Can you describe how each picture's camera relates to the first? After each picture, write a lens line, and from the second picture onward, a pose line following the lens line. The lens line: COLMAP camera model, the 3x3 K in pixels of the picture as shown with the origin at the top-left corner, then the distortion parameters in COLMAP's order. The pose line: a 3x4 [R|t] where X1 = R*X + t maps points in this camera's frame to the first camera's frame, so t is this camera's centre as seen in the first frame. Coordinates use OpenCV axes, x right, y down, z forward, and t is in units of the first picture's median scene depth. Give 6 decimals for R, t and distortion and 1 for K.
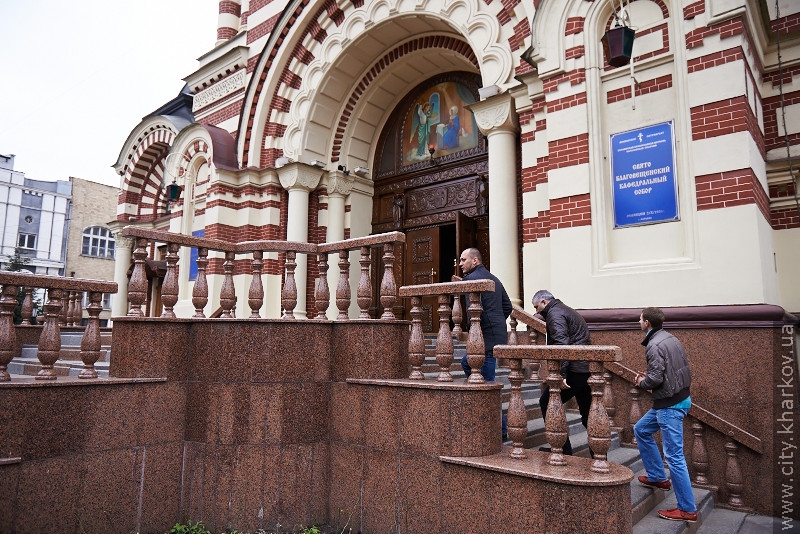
lens RADIAL K [[542.0, 0, 399.1], [0, 542.0, 268.3], [0, 0, 1]] dist [-0.002223, 0.007217]
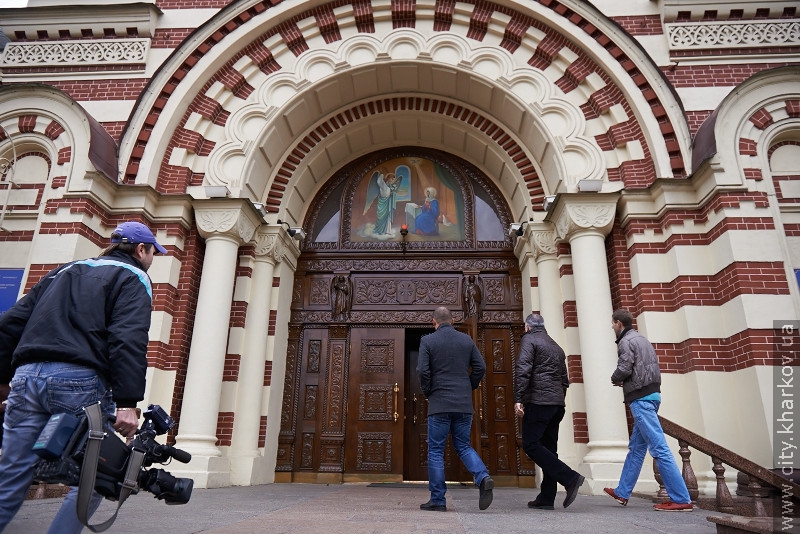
lens RADIAL K [[542.0, 0, 400.5], [0, 542.0, 266.9], [0, 0, 1]] dist [-0.002223, 0.007217]
pose [[0.804161, 0.204917, 0.557973, -0.366991], [-0.094070, 0.970742, -0.220931, 0.009282], [-0.586921, 0.125175, 0.799909, 0.361572]]
